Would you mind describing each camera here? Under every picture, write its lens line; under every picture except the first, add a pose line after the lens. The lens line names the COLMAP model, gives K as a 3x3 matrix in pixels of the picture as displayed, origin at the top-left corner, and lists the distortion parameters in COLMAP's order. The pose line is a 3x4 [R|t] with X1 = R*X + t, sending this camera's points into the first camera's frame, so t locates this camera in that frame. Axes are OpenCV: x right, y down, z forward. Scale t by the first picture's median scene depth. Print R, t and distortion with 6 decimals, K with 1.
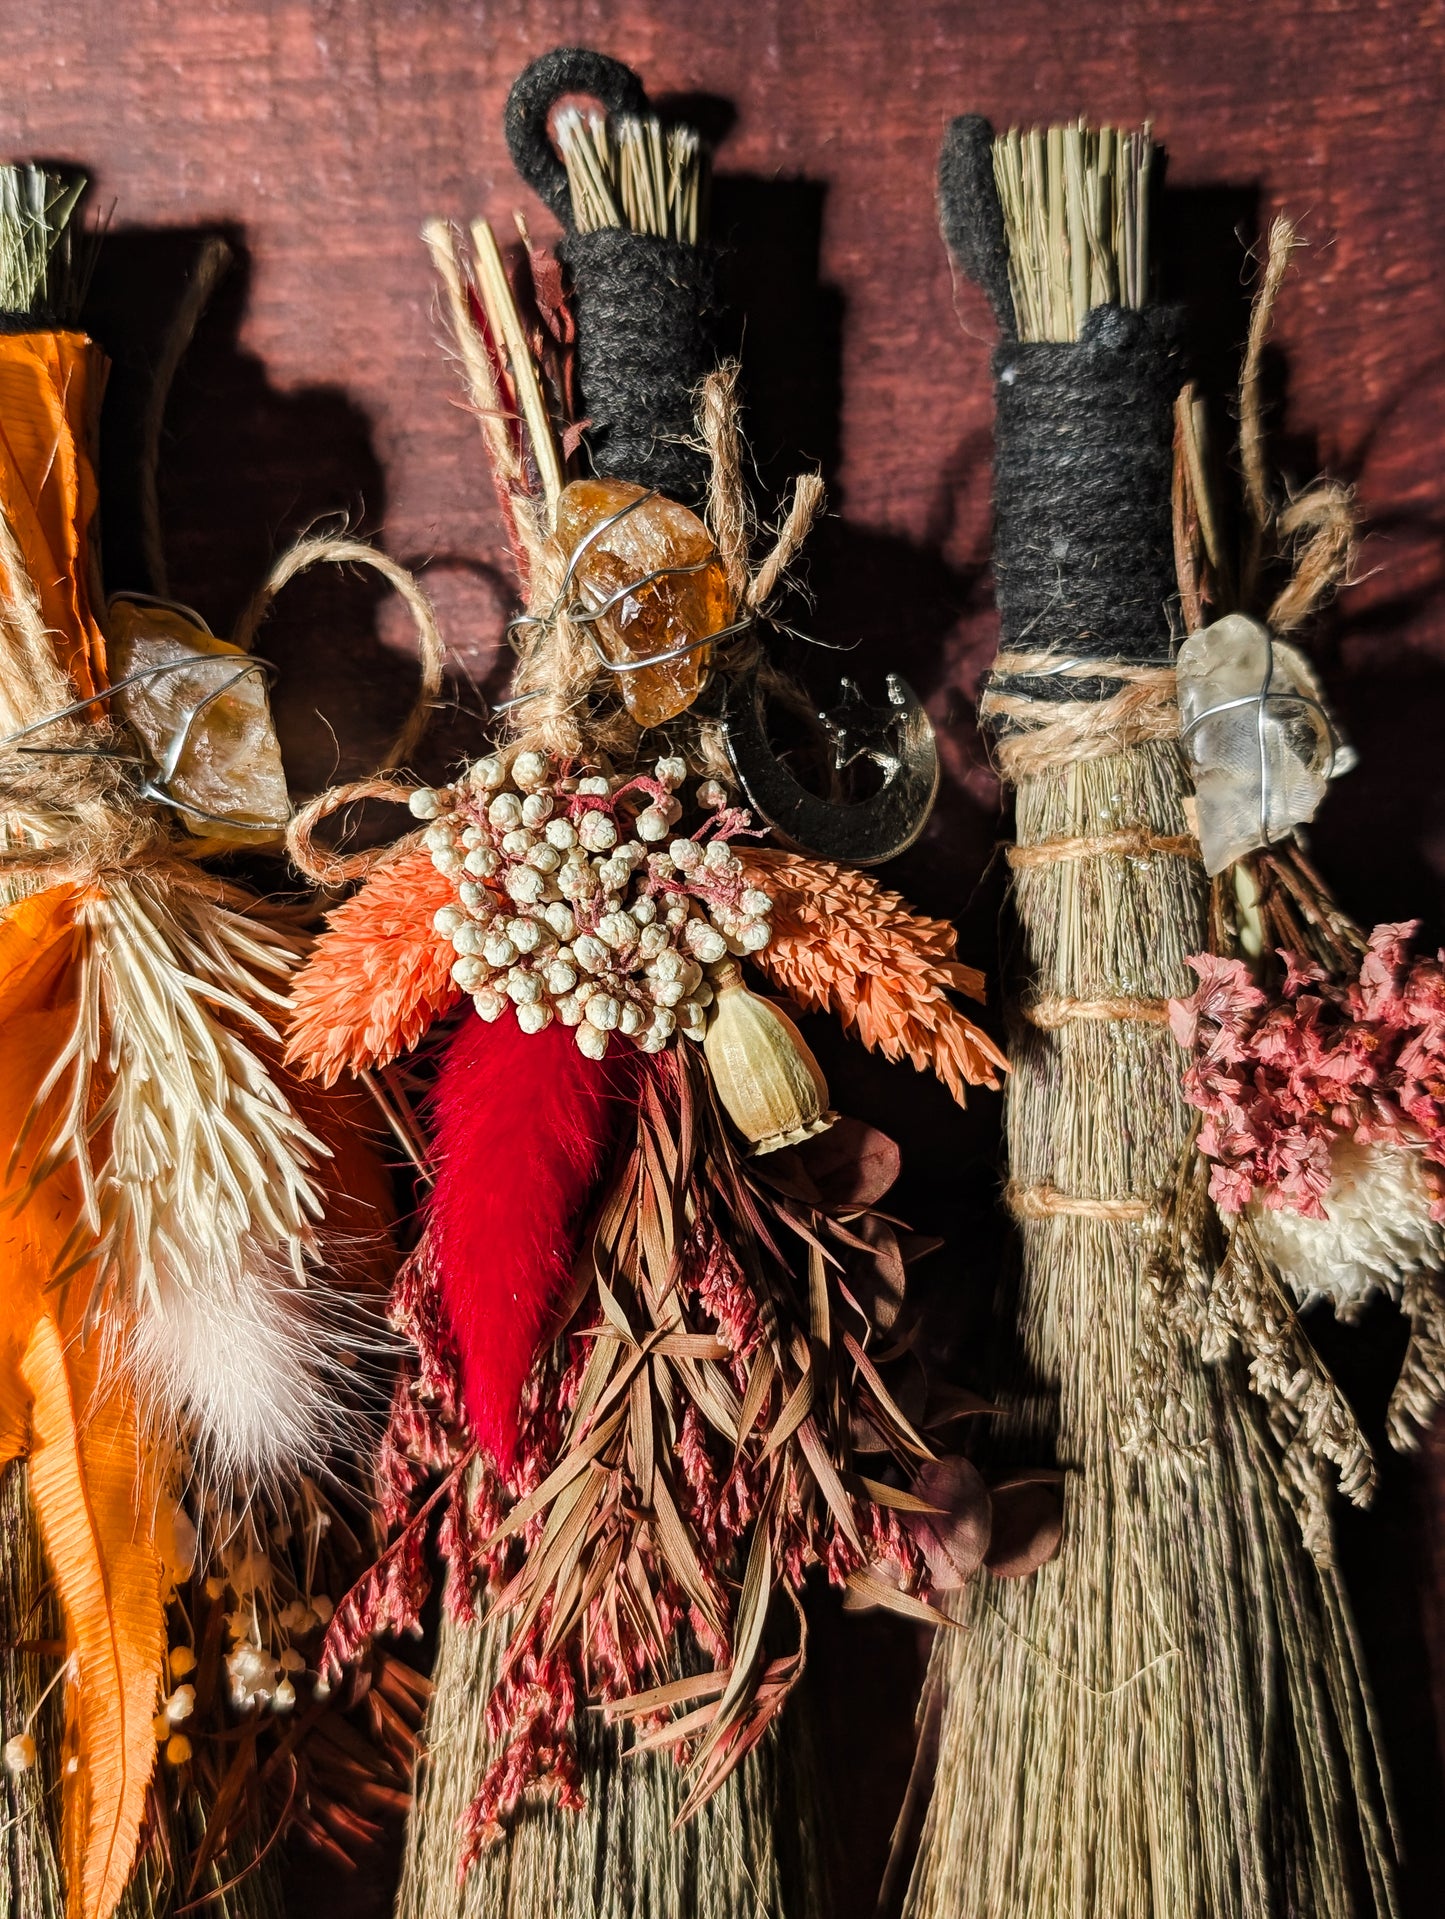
lens RADIAL K [[2328.2, 0, 720.1], [0, 2328.2, 947.0], [0, 0, 1]] dist [-0.035645, 0.000000]
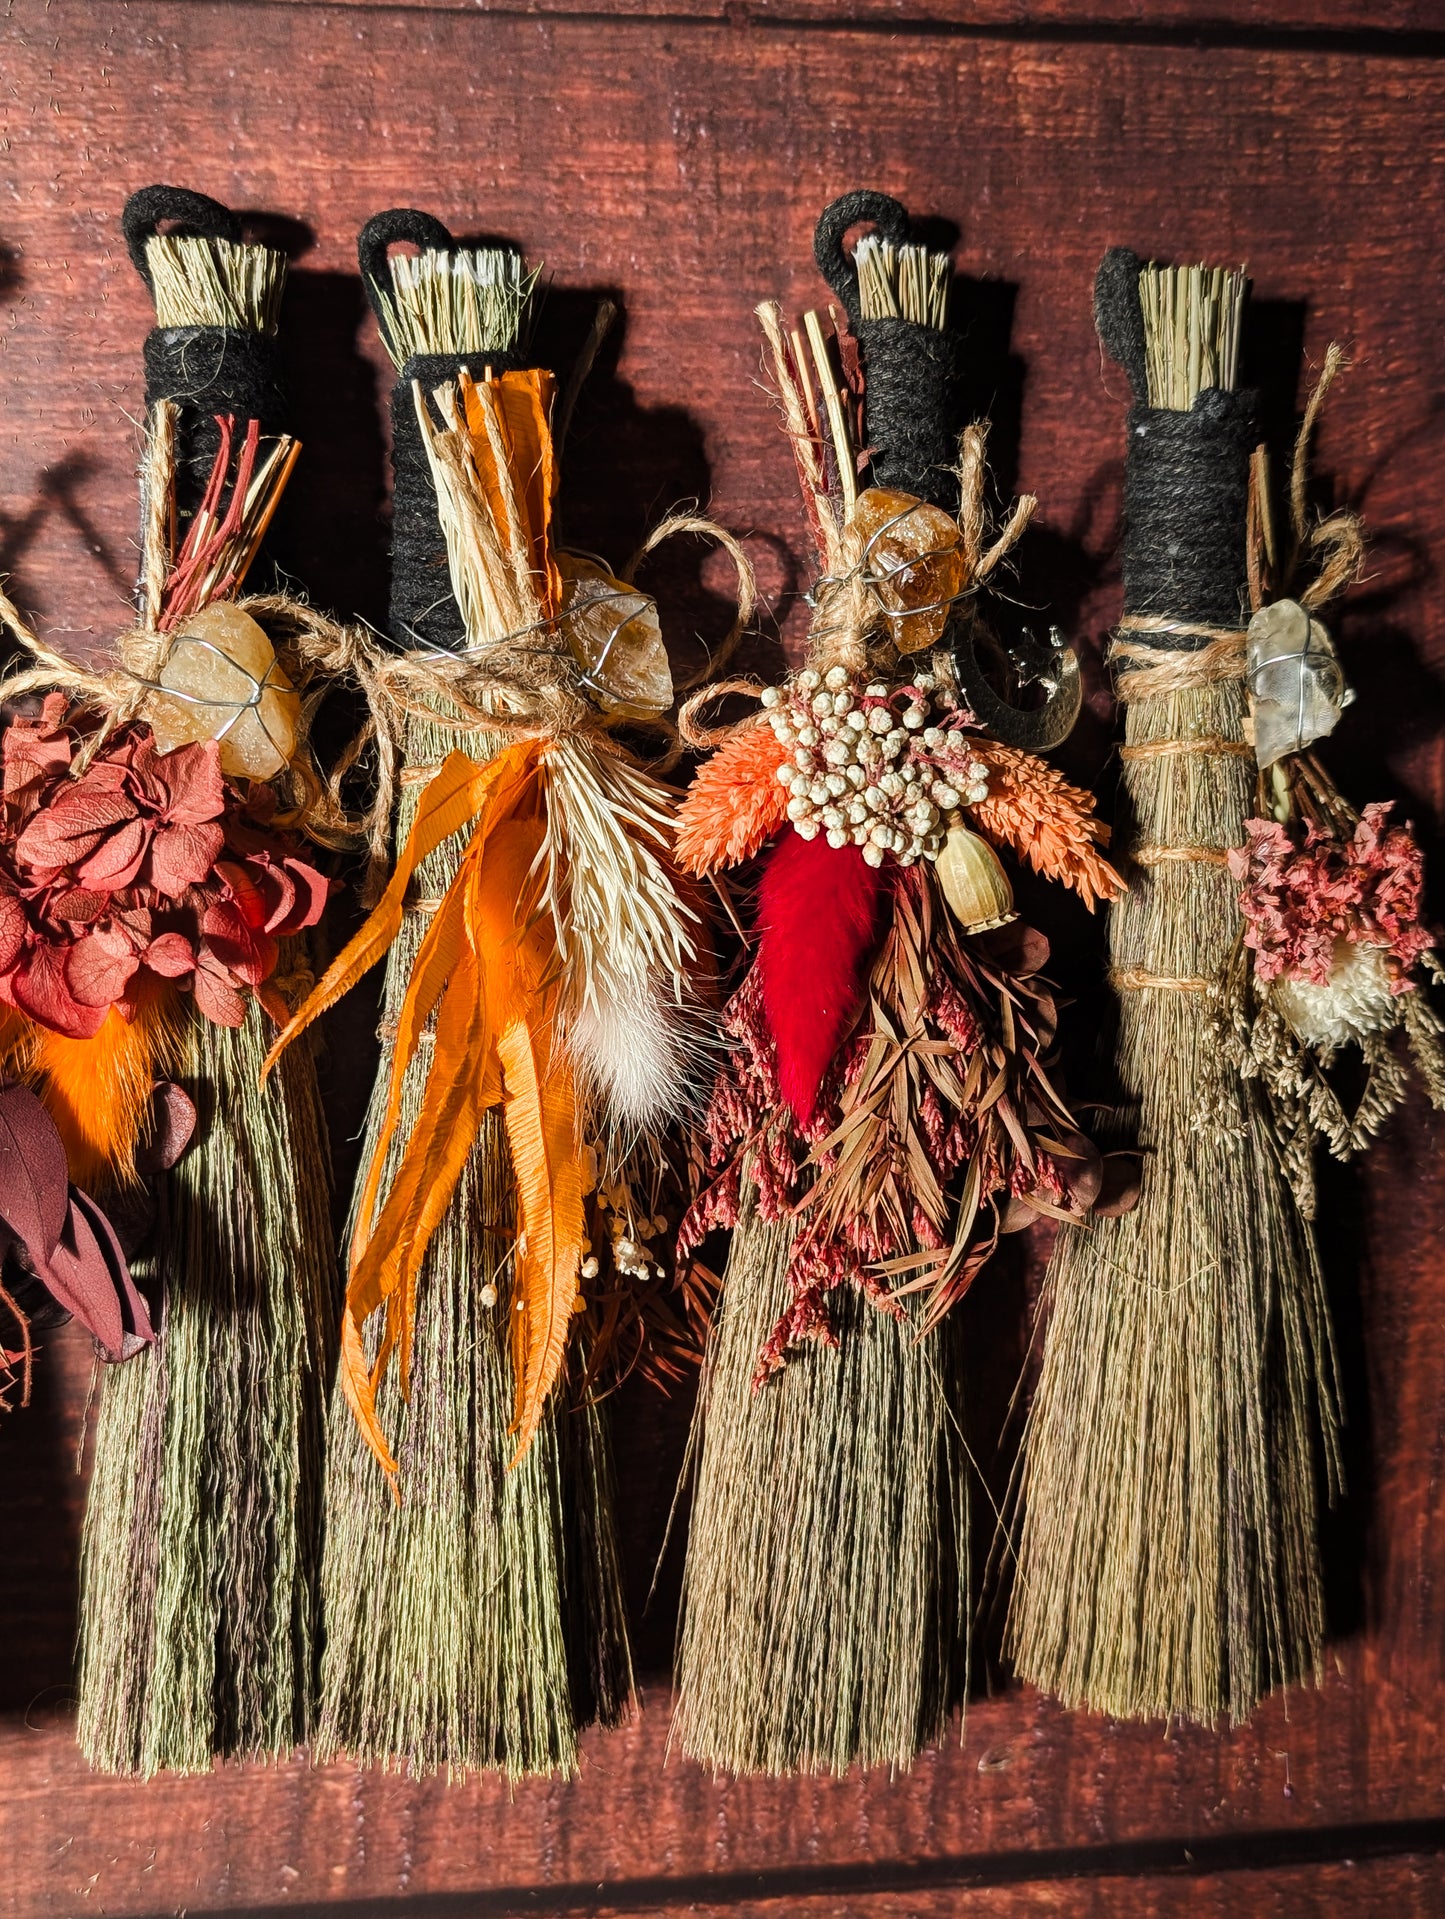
lens RADIAL K [[2328.2, 0, 748.8], [0, 2328.2, 1012.5], [0, 0, 1]] dist [-0.035645, 0.000000]
pose [[0.996942, 0.039589, 0.067372, -0.226878], [-0.043701, 0.997199, 0.060694, 0.052178], [-0.064780, -0.063452, 0.995880, -0.527801]]
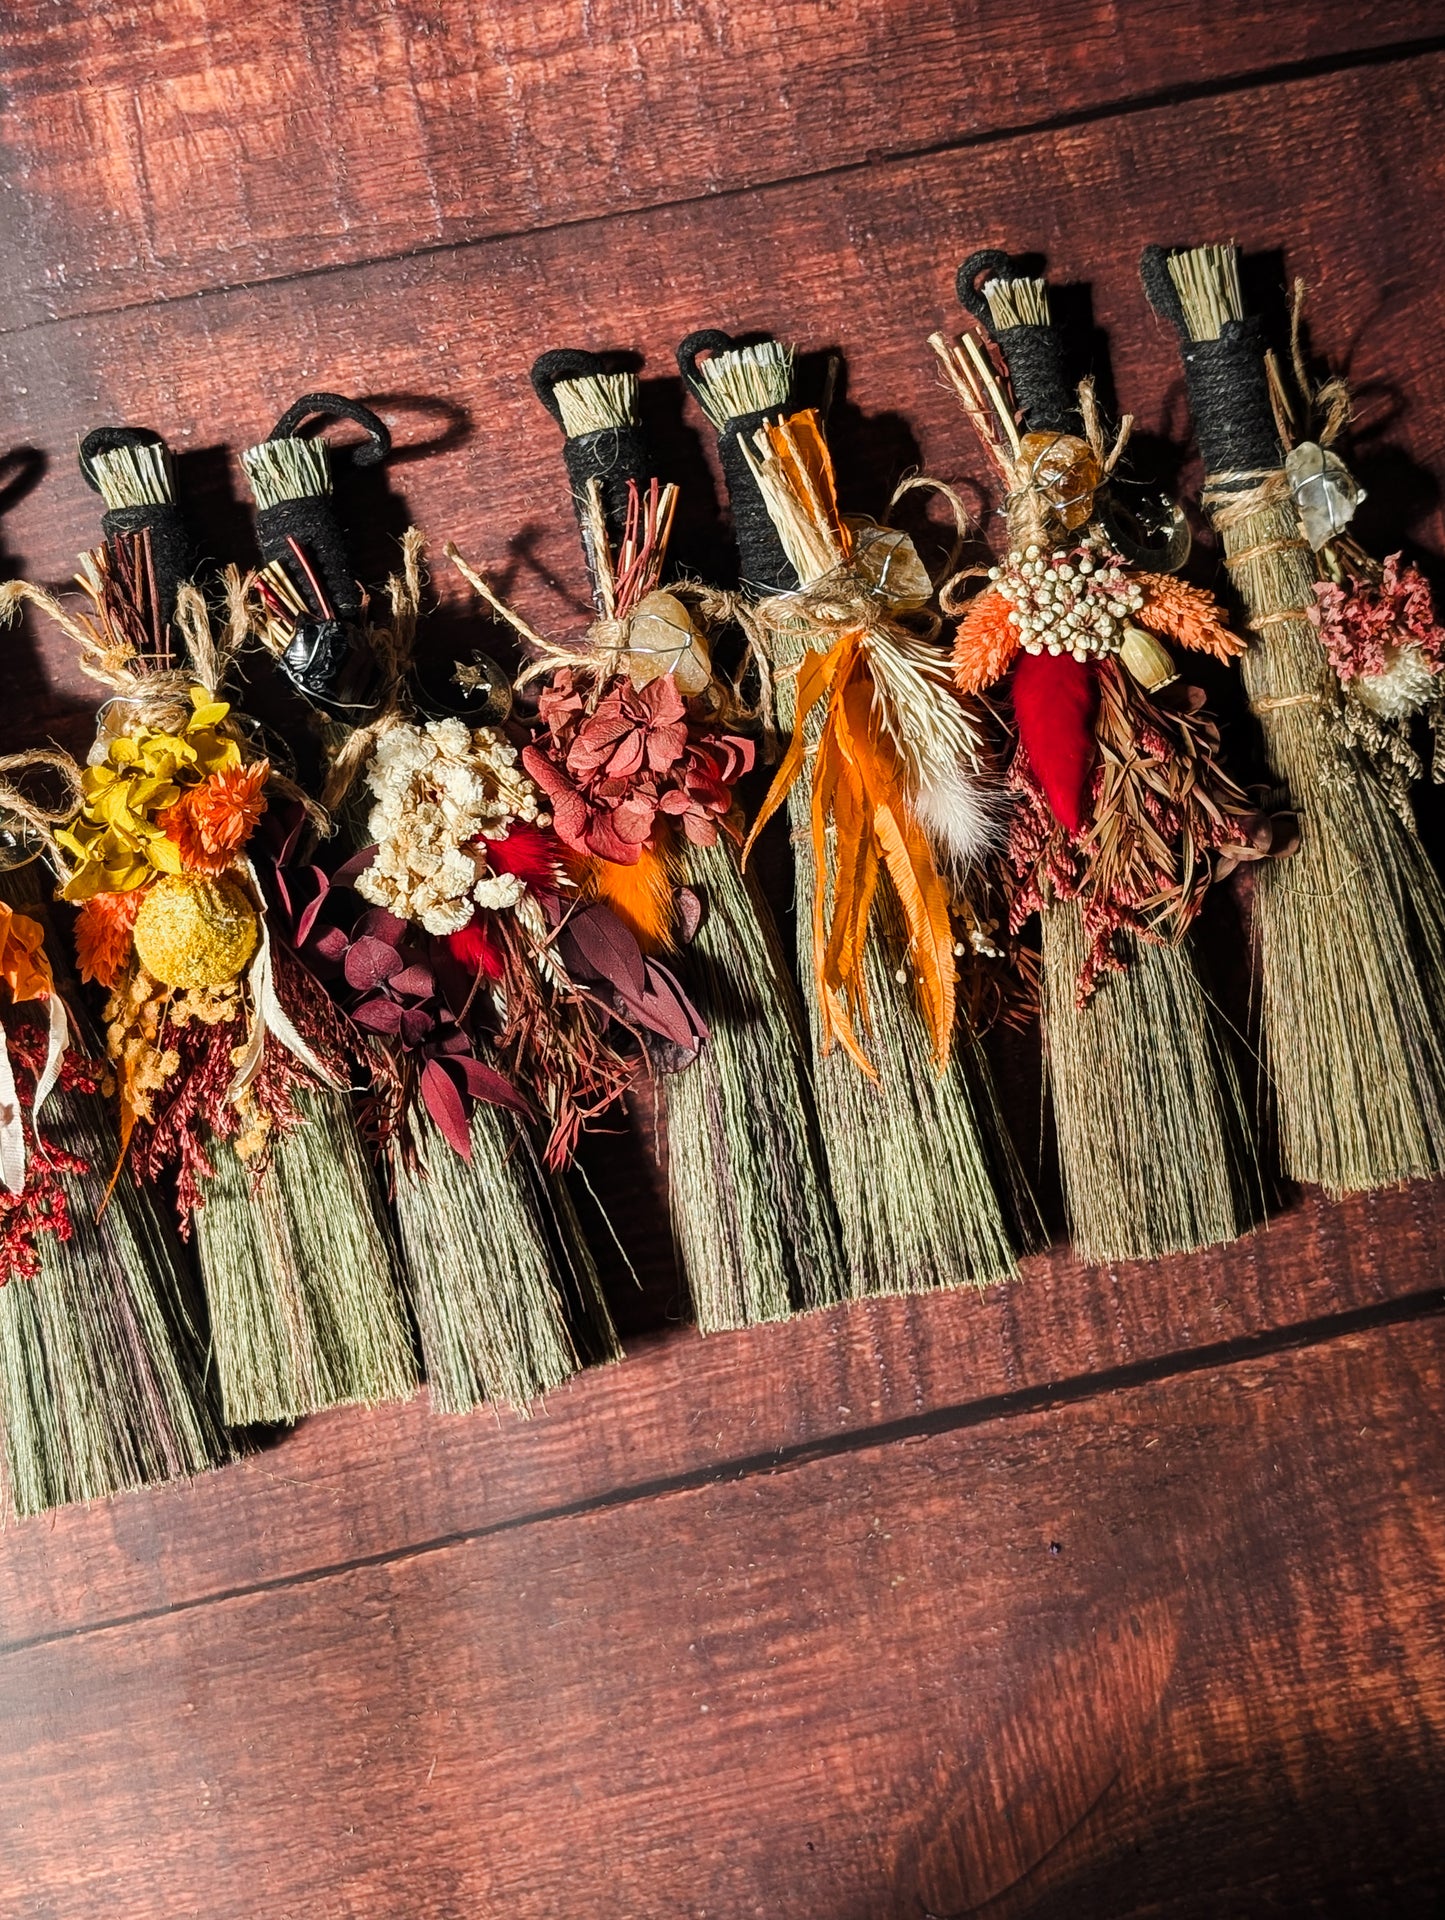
lens RADIAL K [[2675.6, 0, 722.4], [0, 2675.6, 927.7], [0, 0, 1]] dist [-0.015349, 0.000000]
pose [[0.985240, -0.170882, -0.010093, -0.427389], [0.170845, 0.985288, -0.004494, 0.259545], [0.010713, 0.002704, 0.999939, -1.753824]]
